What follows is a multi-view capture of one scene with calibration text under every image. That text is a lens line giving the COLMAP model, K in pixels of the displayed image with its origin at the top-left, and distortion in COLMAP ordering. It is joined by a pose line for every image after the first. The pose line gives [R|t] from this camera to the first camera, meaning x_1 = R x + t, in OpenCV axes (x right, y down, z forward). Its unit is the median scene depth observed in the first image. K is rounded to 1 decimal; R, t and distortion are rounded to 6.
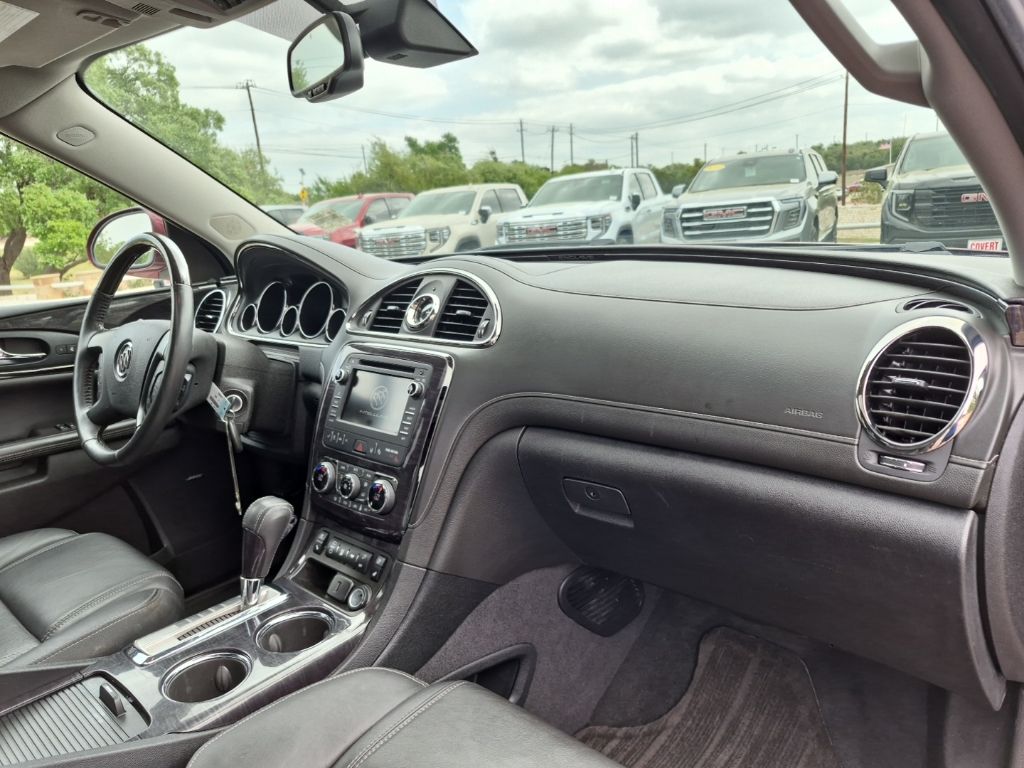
lens RADIAL K [[727.5, 0, 512.0], [0, 727.5, 384.0], [0, 0, 1]] dist [0.069394, -0.065531]
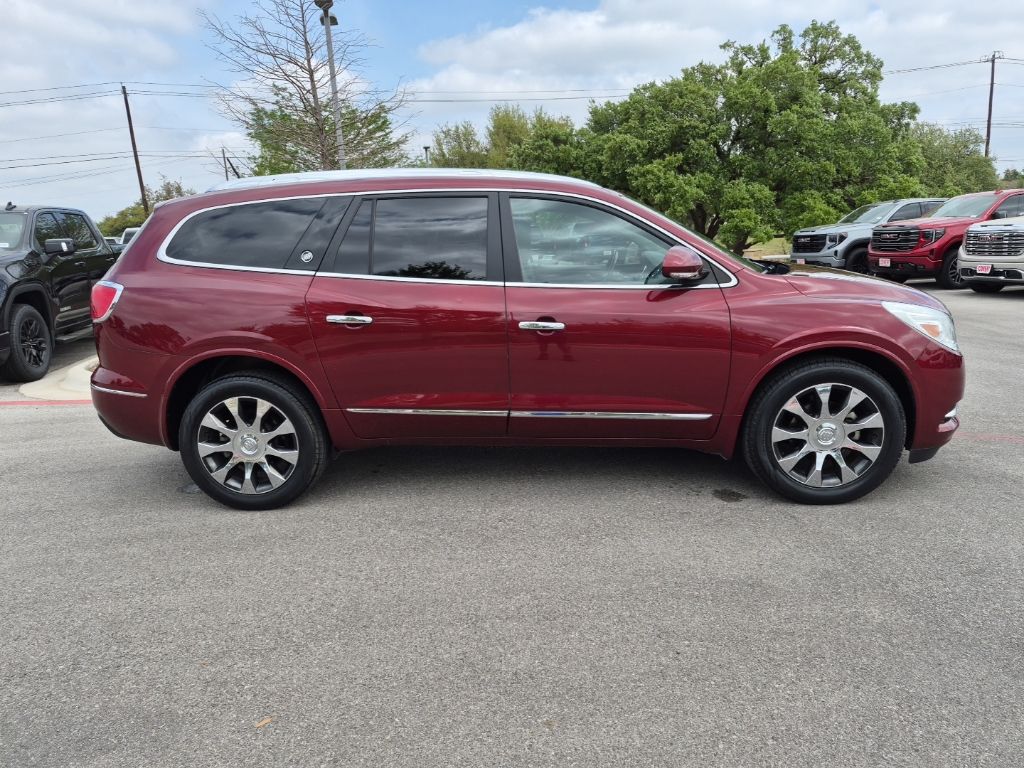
lens RADIAL K [[713.6, 0, 509.7], [0, 713.6, 385.0], [0, 0, 1]] dist [0.075127, -0.061638]
pose [[0.620165, 0.220172, -0.752941, 0.287449], [-0.191151, 0.973289, 0.127162, 0.017074], [0.760827, 0.065064, 0.645685, -0.242506]]
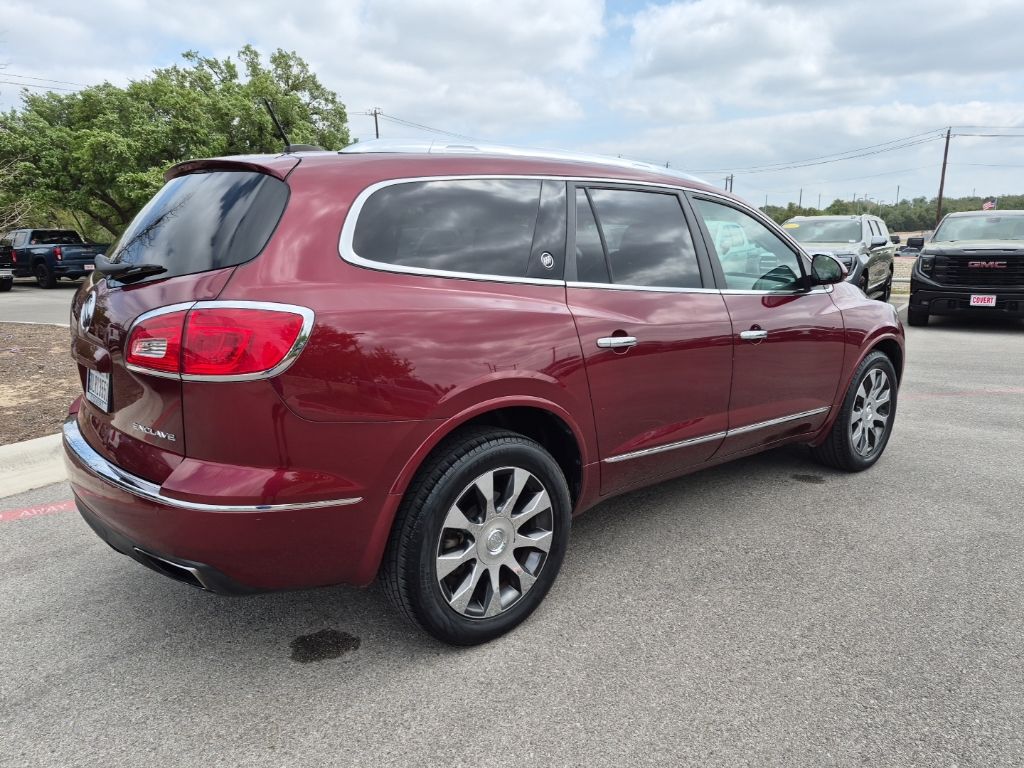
lens RADIAL K [[735.7, 0, 512.0], [0, 735.7, 384.0], [0, 0, 1]] dist [0.031125, -0.003177]
pose [[0.990907, 0.094417, -0.095854, -0.066228], [-0.097725, 0.994748, -0.030422, 0.077479], [0.092478, 0.039513, 0.994930, -0.363680]]
